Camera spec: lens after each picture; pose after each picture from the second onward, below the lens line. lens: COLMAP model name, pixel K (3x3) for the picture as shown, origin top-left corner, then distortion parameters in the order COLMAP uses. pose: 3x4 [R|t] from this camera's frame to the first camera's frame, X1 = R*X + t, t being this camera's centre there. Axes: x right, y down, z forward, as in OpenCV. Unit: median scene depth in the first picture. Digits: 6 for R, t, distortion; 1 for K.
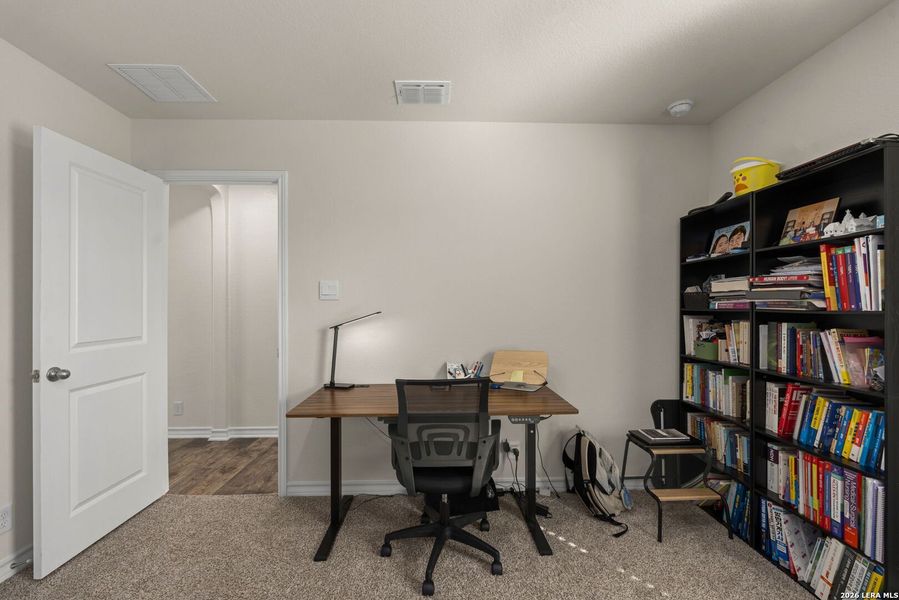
lens RADIAL K [[400.6, 0, 450.2], [0, 400.6, 300.2], [0, 0, 1]] dist [0.000339, 0.000102]
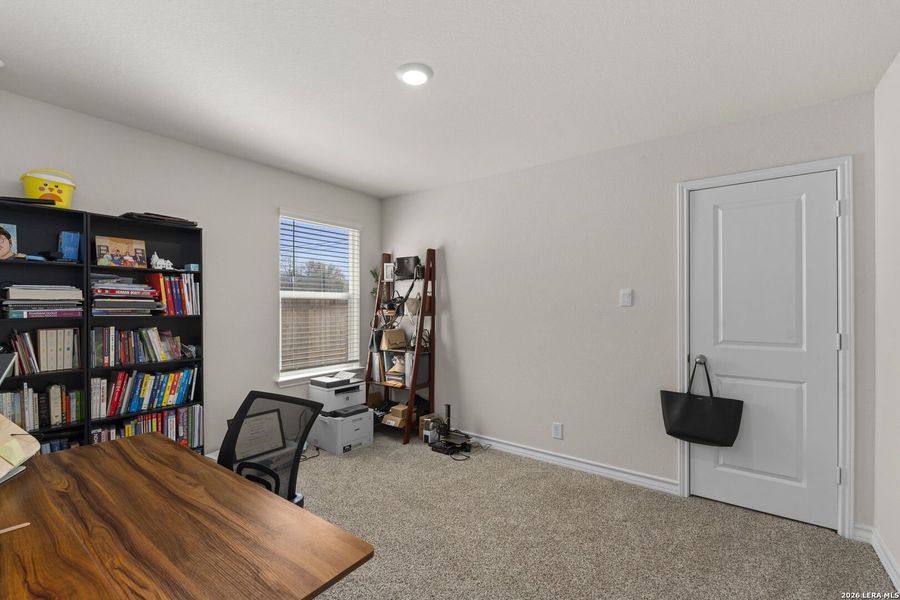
lens RADIAL K [[401.1, 0, 451.4], [0, 401.1, 306.2], [0, 0, 1]] dist [0.000339, 0.000102]
pose [[-0.791749, -0.000013, 0.610846, -0.849044], [-0.005281, 0.999963, -0.006825, -0.006025], [-0.610823, -0.008629, -0.791720, 1.447430]]
